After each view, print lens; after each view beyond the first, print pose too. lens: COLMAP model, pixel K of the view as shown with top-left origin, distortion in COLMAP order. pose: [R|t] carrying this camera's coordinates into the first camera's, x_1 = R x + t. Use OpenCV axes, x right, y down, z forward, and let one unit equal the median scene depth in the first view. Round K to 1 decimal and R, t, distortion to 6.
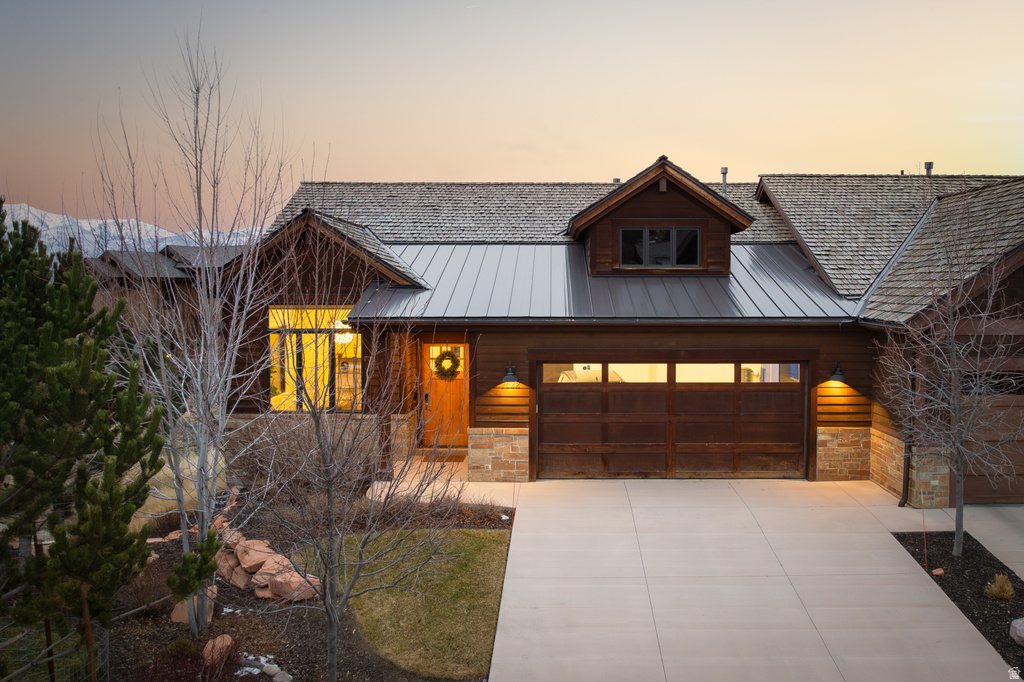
lens RADIAL K [[846.7, 0, 512.7], [0, 846.7, 341.4], [0, 0, 1]] dist [-0.019967, -0.006096]
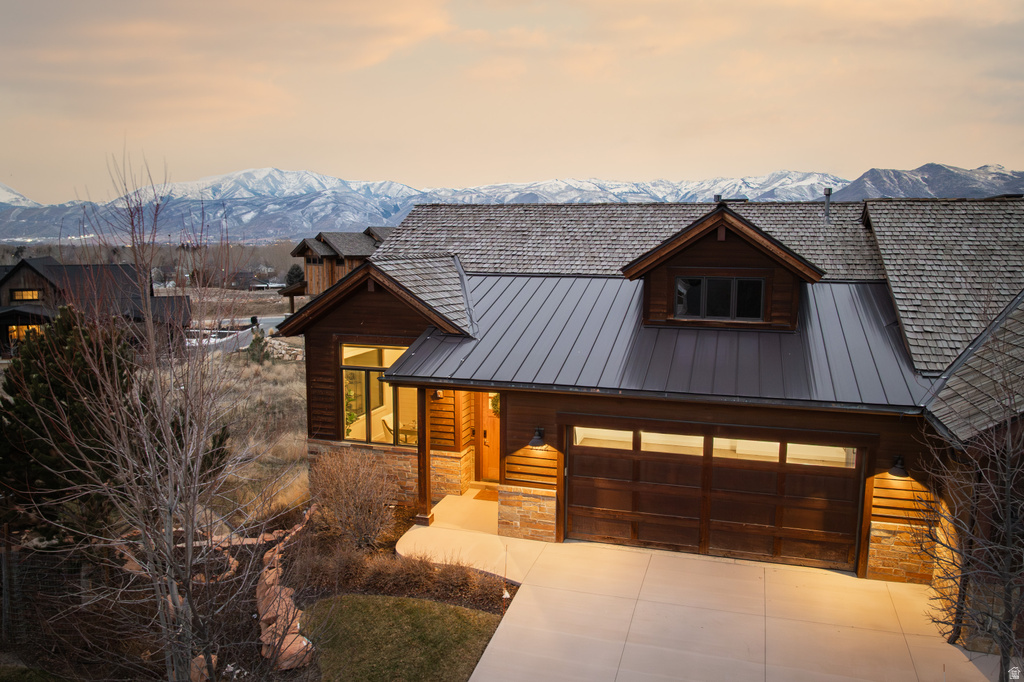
lens RADIAL K [[719.0, 0, 511.7], [0, 719.0, 339.7], [0, 0, 1]] dist [-0.042779, -0.000614]
pose [[0.960706, 0.039788, -0.274701, 0.190019], [-0.014074, 0.995382, 0.094953, -0.150961], [0.277211, -0.087356, 0.956830, 0.192169]]
